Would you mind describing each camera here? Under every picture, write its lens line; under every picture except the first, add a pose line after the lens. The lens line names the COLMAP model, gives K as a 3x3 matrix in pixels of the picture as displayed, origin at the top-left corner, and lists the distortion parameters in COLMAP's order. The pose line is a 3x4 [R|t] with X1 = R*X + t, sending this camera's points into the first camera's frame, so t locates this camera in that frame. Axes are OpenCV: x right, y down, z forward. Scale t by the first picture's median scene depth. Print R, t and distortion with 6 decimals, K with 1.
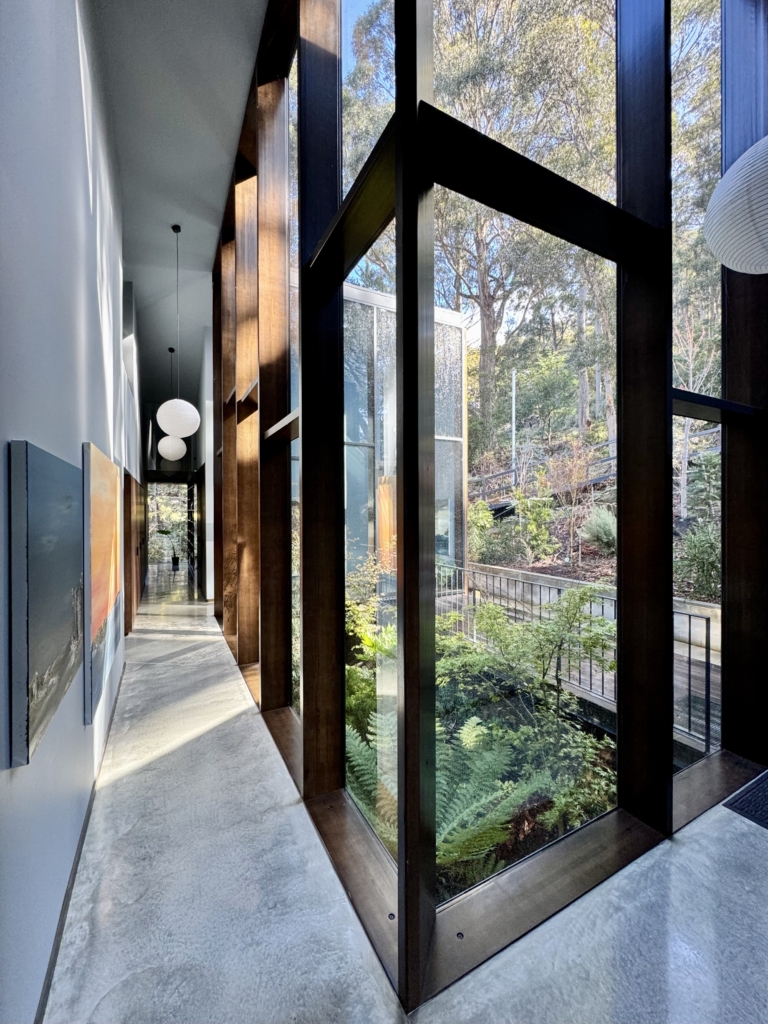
lens RADIAL K [[410.1, 0, 382.1], [0, 410.1, 511.7], [0, 0, 1]] dist [-0.001481, -0.000029]
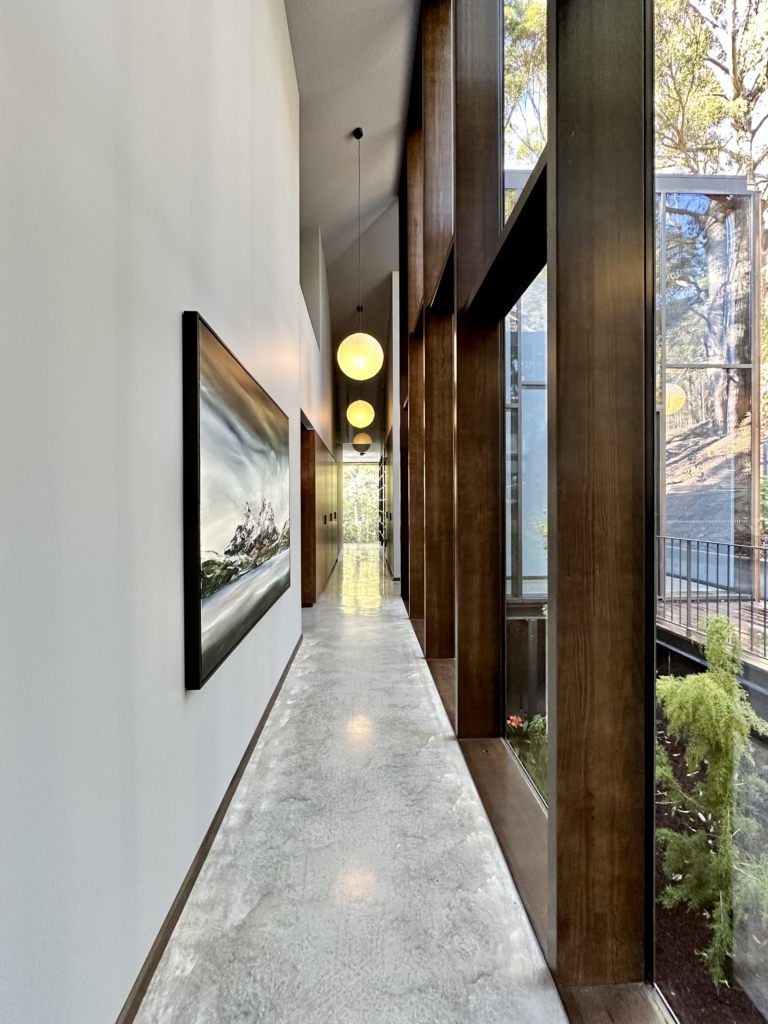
lens RADIAL K [[414.5, 0, 385.3], [0, 414.5, 509.1], [0, 0, 1]] dist [-0.001110, -0.000112]
pose [[0.904773, 0.002864, -0.425884, -0.135375], [-0.001149, 0.999990, 0.004284, 0.139030], [0.425892, -0.003386, 0.904768, 0.403280]]
